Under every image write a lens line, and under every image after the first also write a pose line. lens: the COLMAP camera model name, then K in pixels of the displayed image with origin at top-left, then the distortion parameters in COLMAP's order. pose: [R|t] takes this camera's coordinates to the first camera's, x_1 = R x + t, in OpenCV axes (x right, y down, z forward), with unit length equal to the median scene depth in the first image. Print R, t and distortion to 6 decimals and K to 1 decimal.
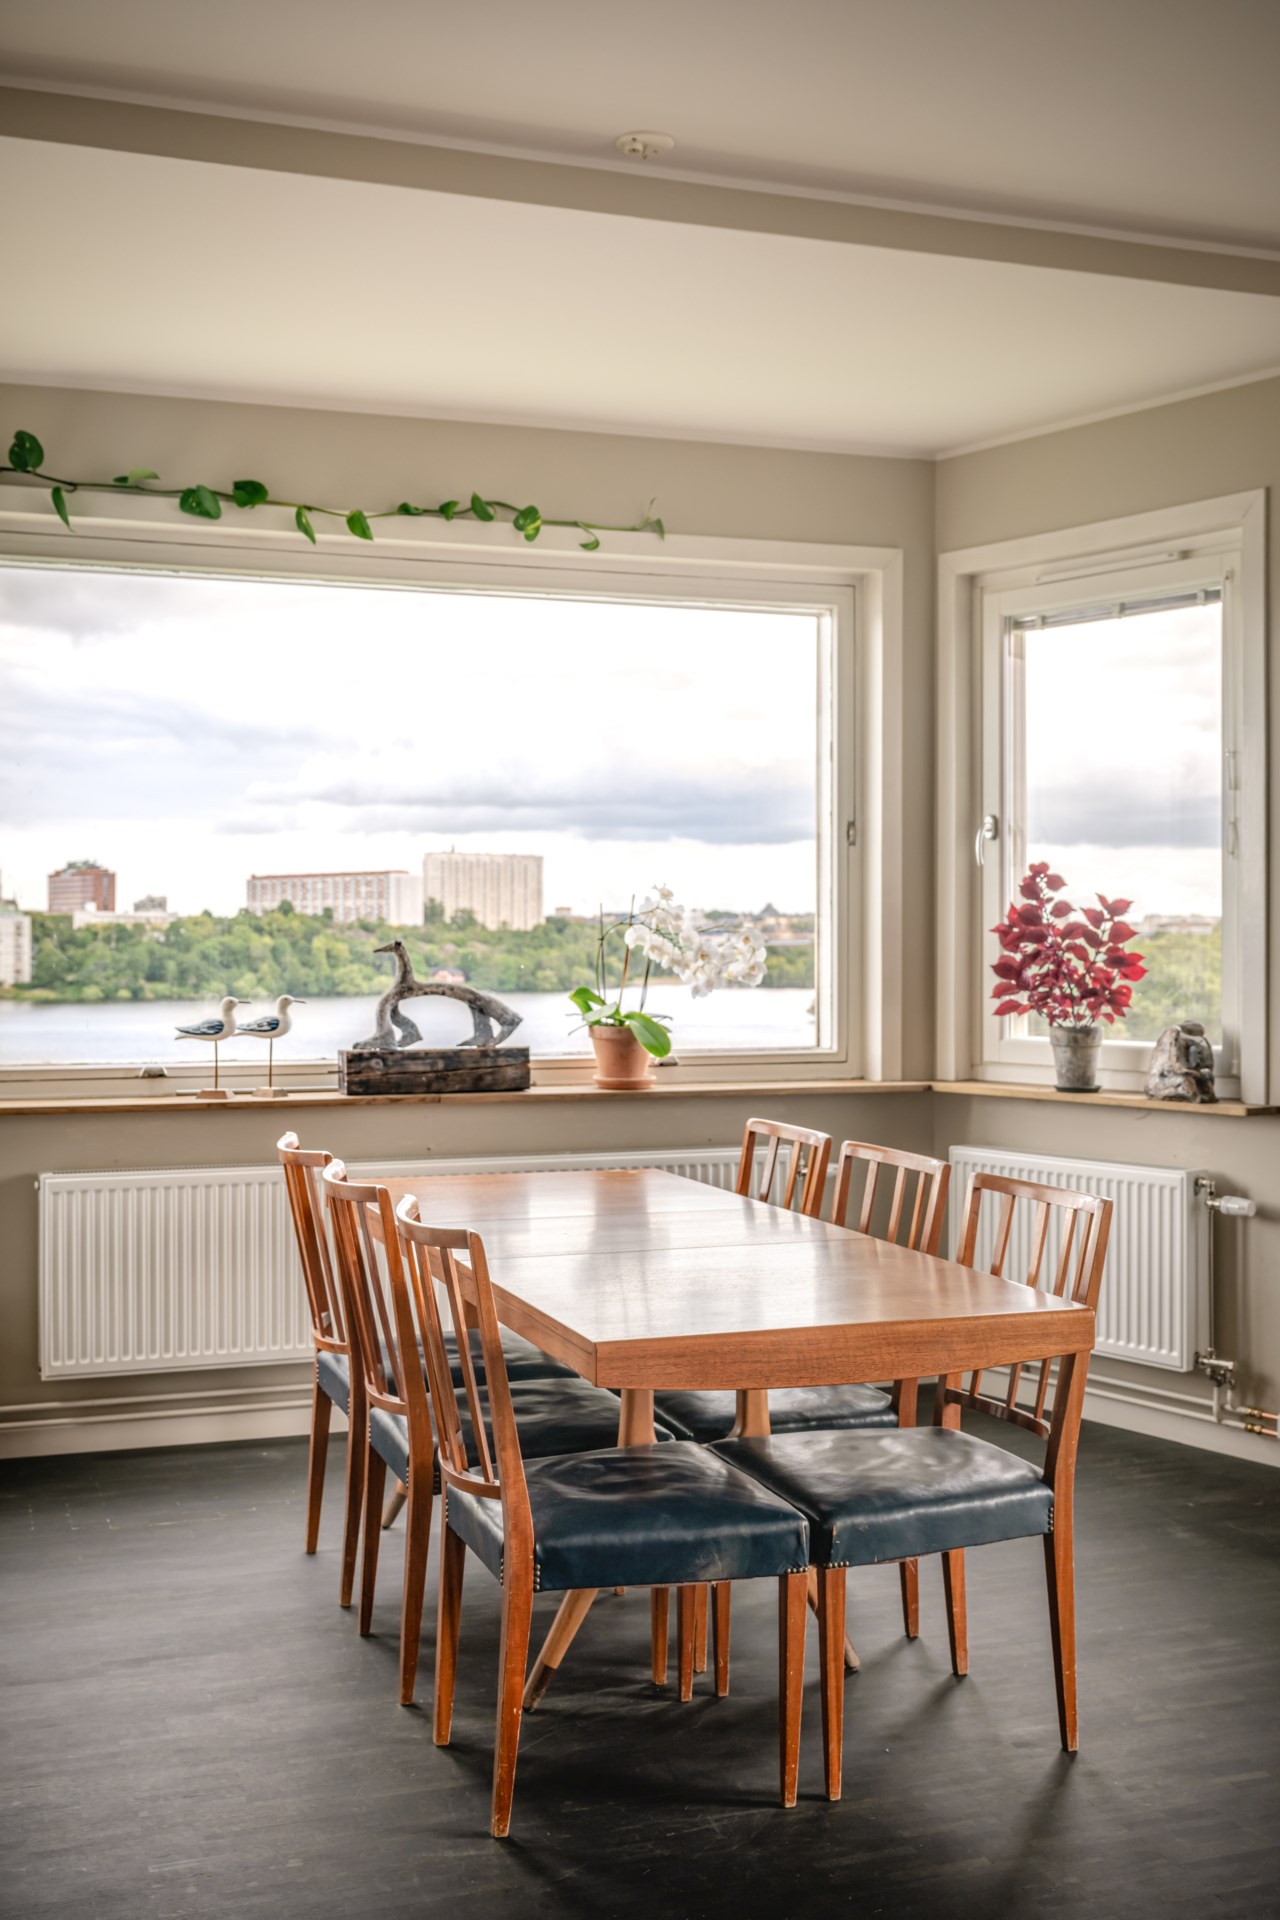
lens RADIAL K [[2000.9, 0, 663.6], [0, 2000.9, 897.9], [0, 0, 1]] dist [-0.011594, 0.000000]
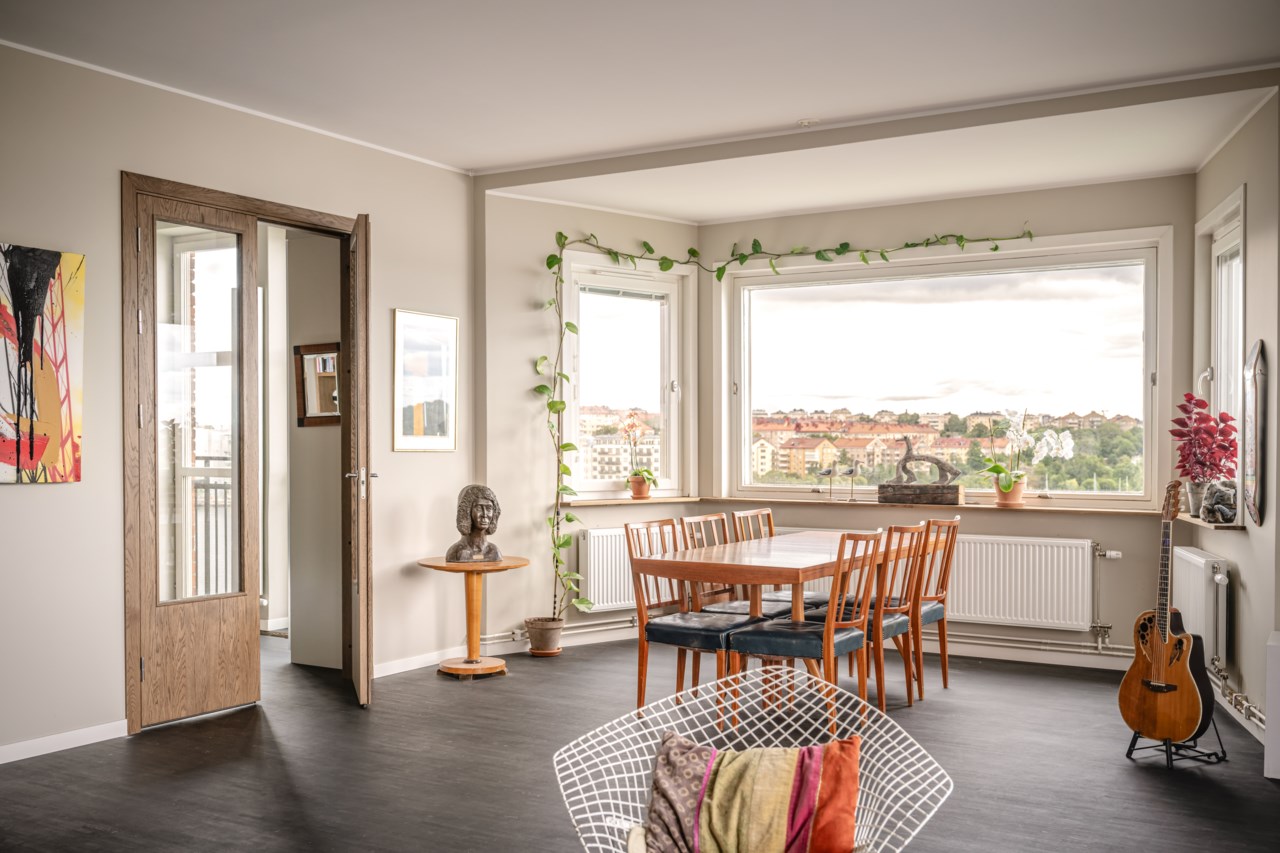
lens RADIAL K [[1289.3, 0, 643.6], [0, 1289.3, 426.3], [0, 0, 1]] dist [-0.017828, 0.000000]
pose [[0.622070, -0.008142, -0.782920, 0.800903], [0.012972, 0.999916, -0.000091, 0.006223], [0.782855, -0.010100, 0.622123, -0.135261]]
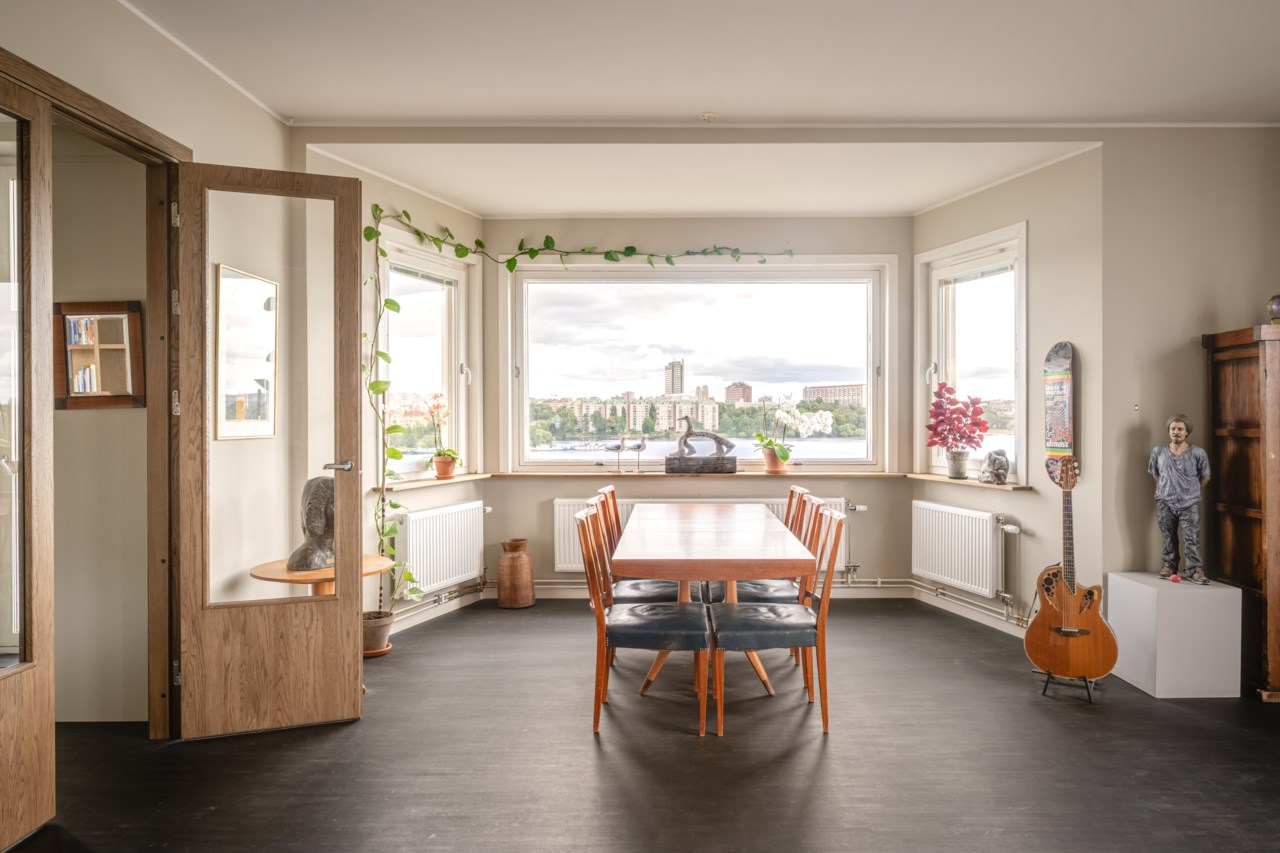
lens RADIAL K [[829.4, 0, 695.9], [0, 829.4, 401.4], [0, 0, 1]] dist [-0.009127, 0.001048]
pose [[0.944174, -0.006435, -0.329383, 0.234659], [0.008586, 0.999950, 0.005075, -0.002978], [0.329334, -0.007620, 0.944183, -0.034330]]
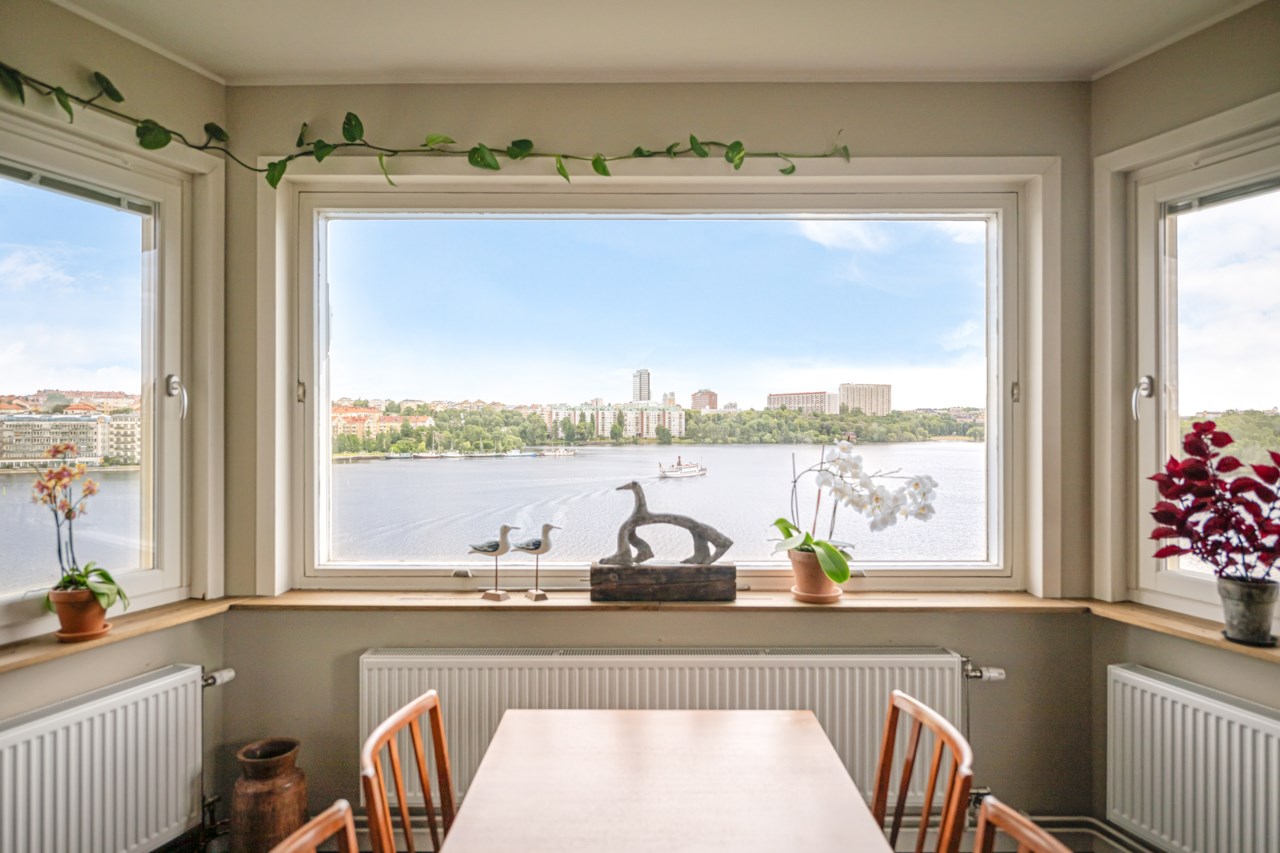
lens RADIAL K [[805.8, 0, 653.8], [0, 805.8, 408.5], [0, 0, 1]] dist [0.003501, 0.001066]
pose [[0.940428, -0.004045, -0.339968, 0.057582], [0.006345, 0.999964, 0.005652, -0.028430], [0.339933, -0.007473, 0.940420, 0.492105]]
